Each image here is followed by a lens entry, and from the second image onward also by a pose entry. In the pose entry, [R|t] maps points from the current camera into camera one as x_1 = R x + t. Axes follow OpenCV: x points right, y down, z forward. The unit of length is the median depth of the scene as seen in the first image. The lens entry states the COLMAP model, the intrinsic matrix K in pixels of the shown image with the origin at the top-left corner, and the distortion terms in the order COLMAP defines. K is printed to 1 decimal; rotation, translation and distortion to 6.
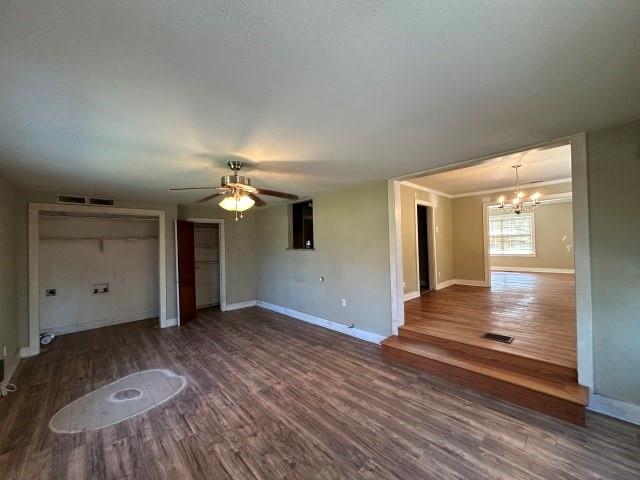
lens RADIAL K [[256.5, 0, 321.0], [0, 256.5, 241.3], [0, 0, 1]] dist [-0.001061, -0.000007]
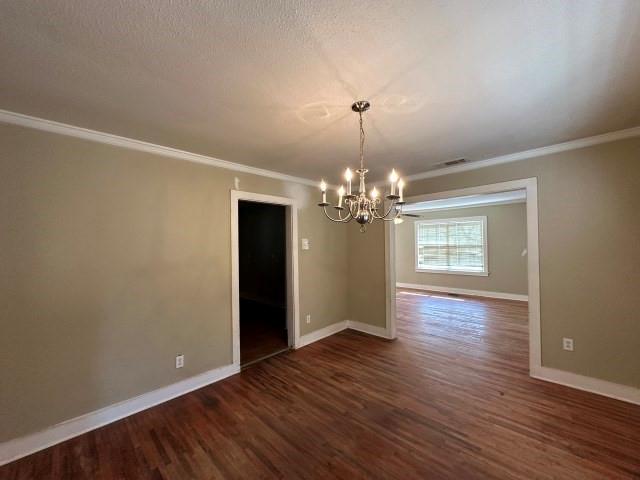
lens RADIAL K [[256.5, 0, 319.3], [0, 256.5, 241.4], [0, 0, 1]] dist [-0.001061, -0.000007]
pose [[0.999127, 0.010699, 0.040385, 0.321947], [-0.010946, 0.999923, 0.005890, -0.038575], [-0.040319, -0.006326, 0.999167, 0.281630]]
